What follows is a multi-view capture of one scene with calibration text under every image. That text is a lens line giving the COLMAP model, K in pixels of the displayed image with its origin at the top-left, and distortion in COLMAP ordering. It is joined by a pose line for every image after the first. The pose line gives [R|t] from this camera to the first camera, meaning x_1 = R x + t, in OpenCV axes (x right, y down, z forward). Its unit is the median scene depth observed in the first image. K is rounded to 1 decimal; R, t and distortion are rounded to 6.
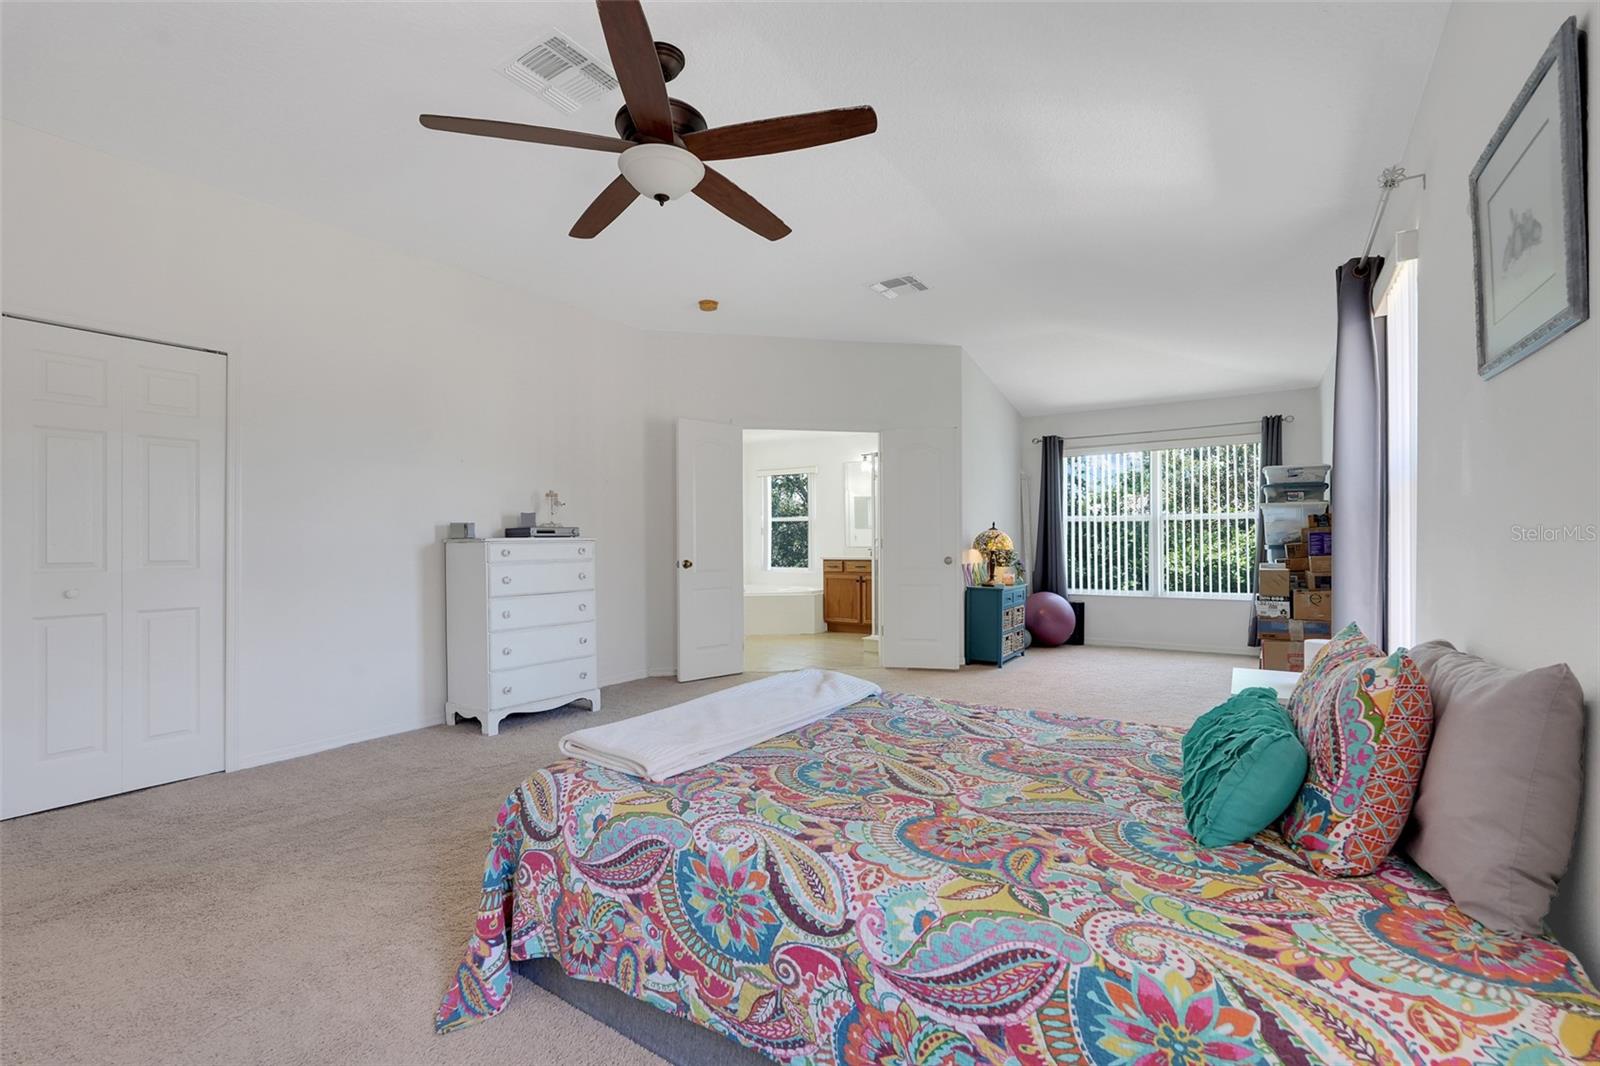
lens RADIAL K [[696.5, 0, 791.4], [0, 696.5, 535.8], [0, 0, 1]] dist [-0.016174, 0.008529]
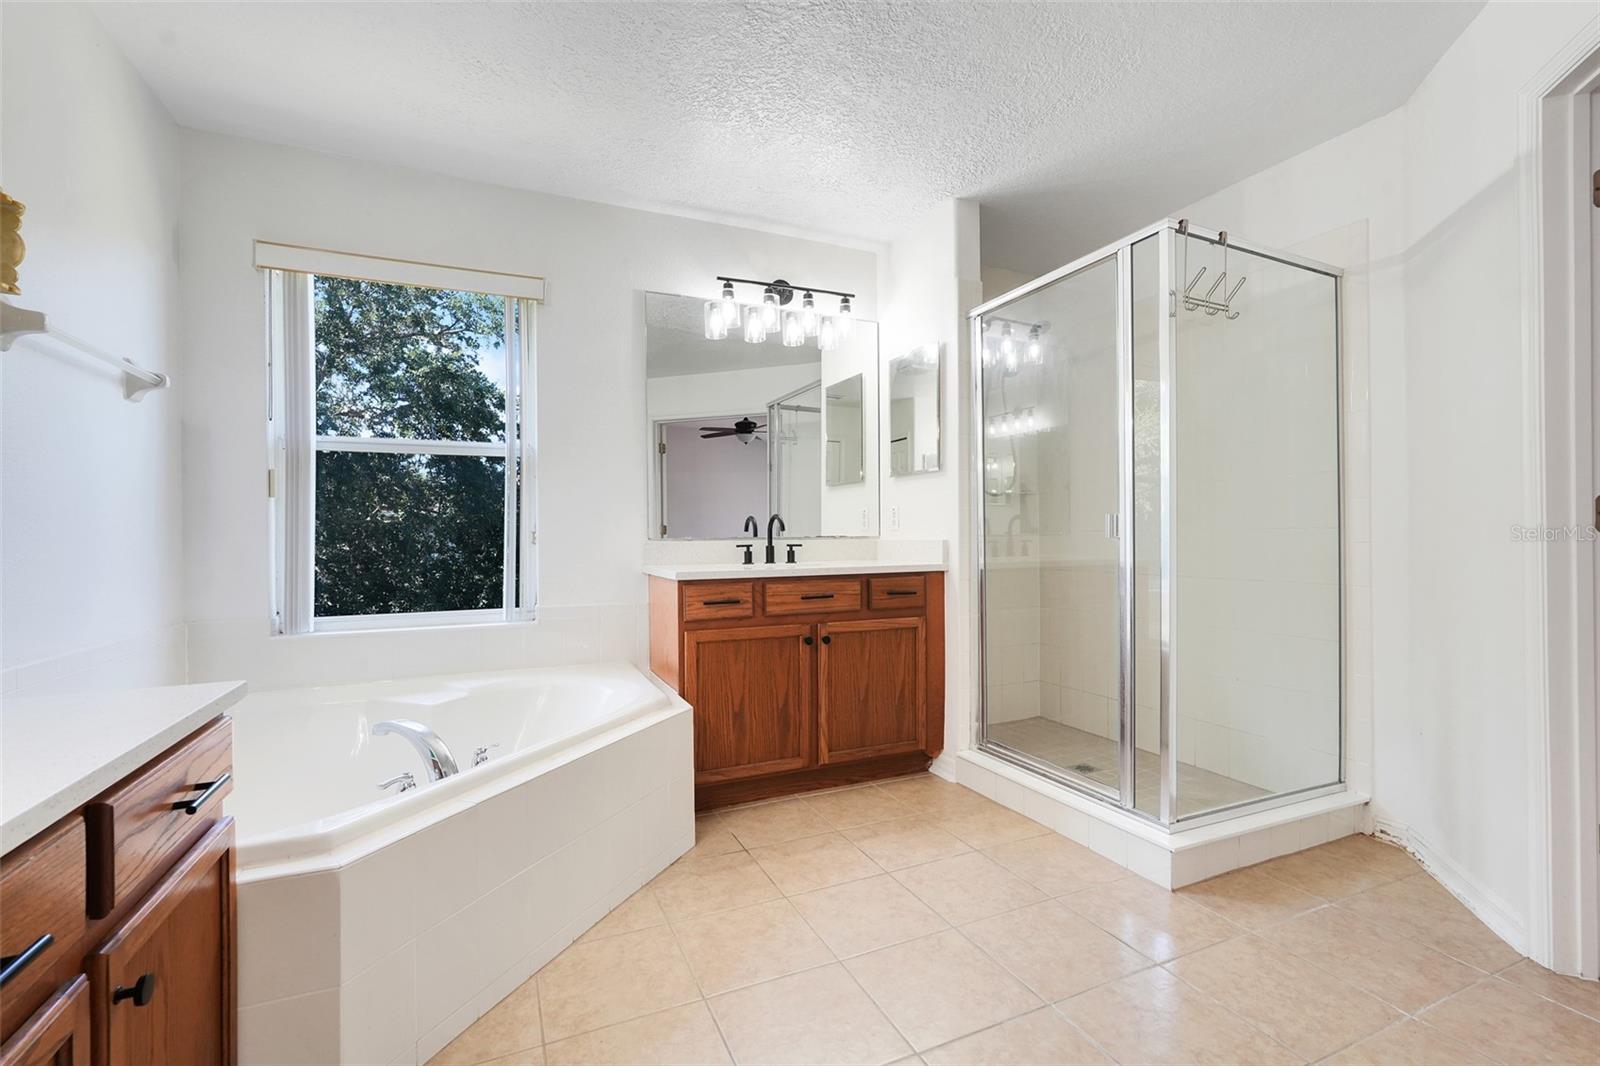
lens RADIAL K [[696.5, 0, 791.4], [0, 696.5, 535.8], [0, 0, 1]] dist [-0.016174, 0.008529]
pose [[0.537362, 0.006328, 0.843328, -0.207435], [-0.001613, 0.999978, -0.006476, 0.018772], [-0.843350, 0.002120, 0.537360, 0.916084]]
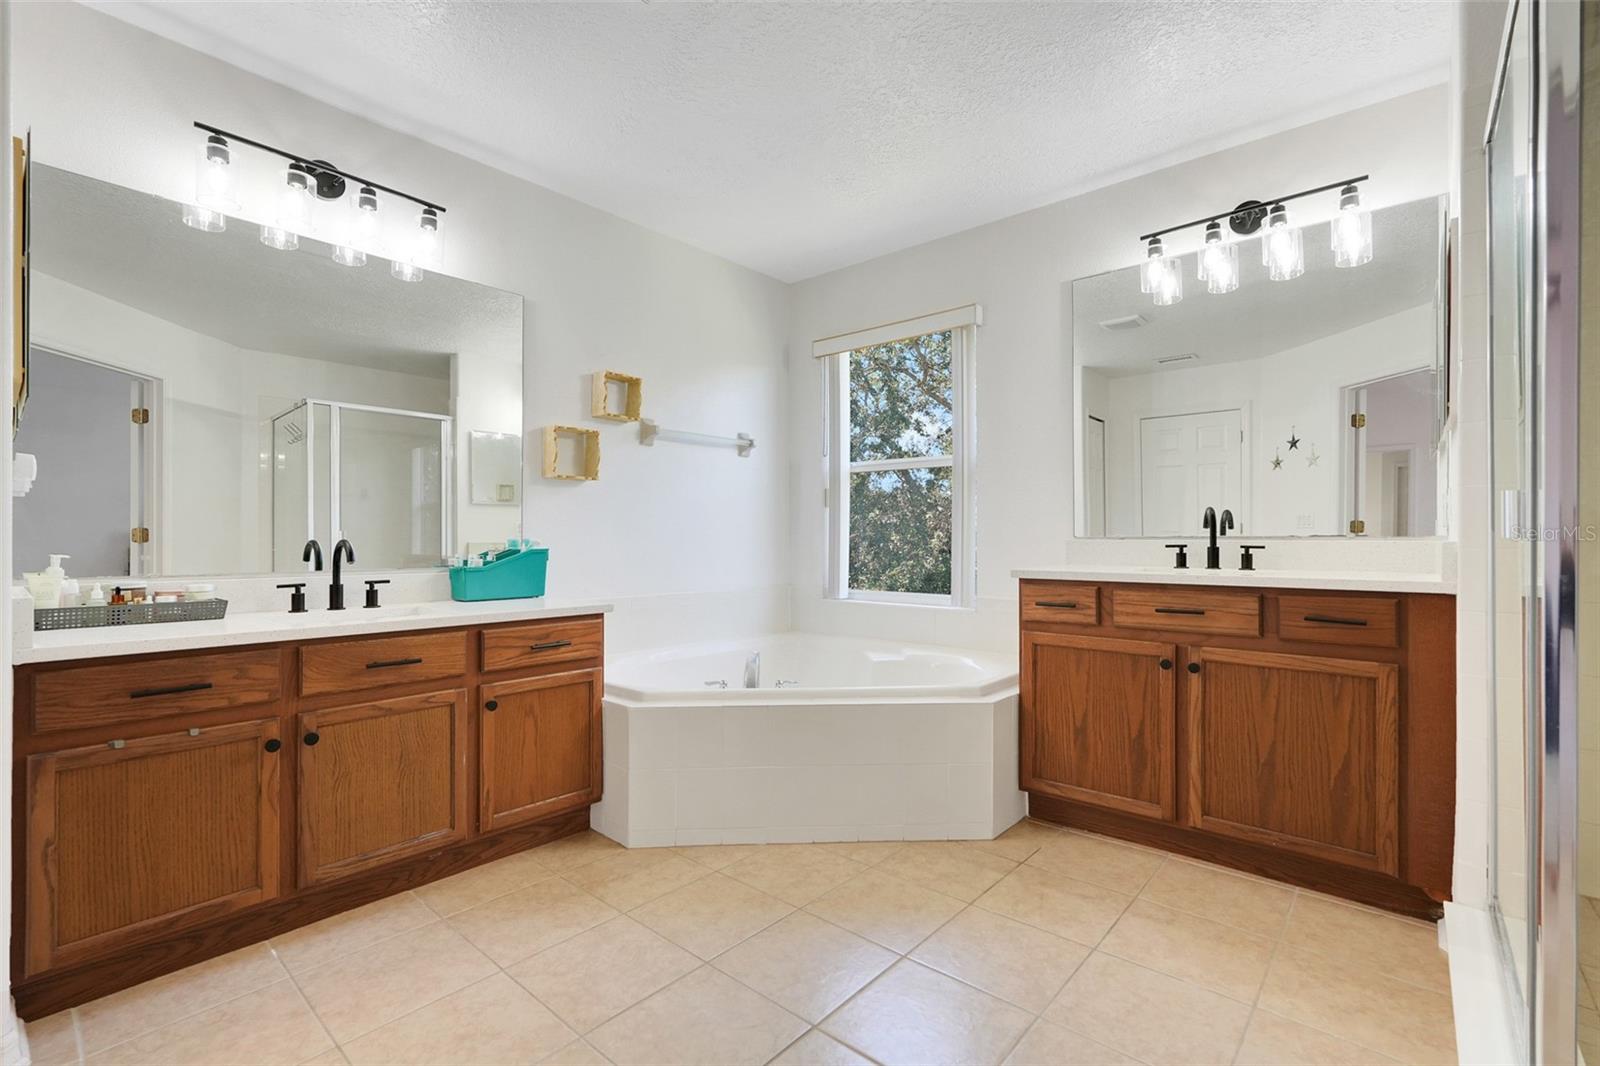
lens RADIAL K [[696.5, 0, 791.4], [0, 696.5, 535.8], [0, 0, 1]] dist [-0.016174, 0.008529]
pose [[0.992789, 0.010856, -0.119386, -0.018358], [-0.010349, 0.999935, 0.004868, 0.017264], [0.119431, -0.003598, 0.992836, 0.795052]]
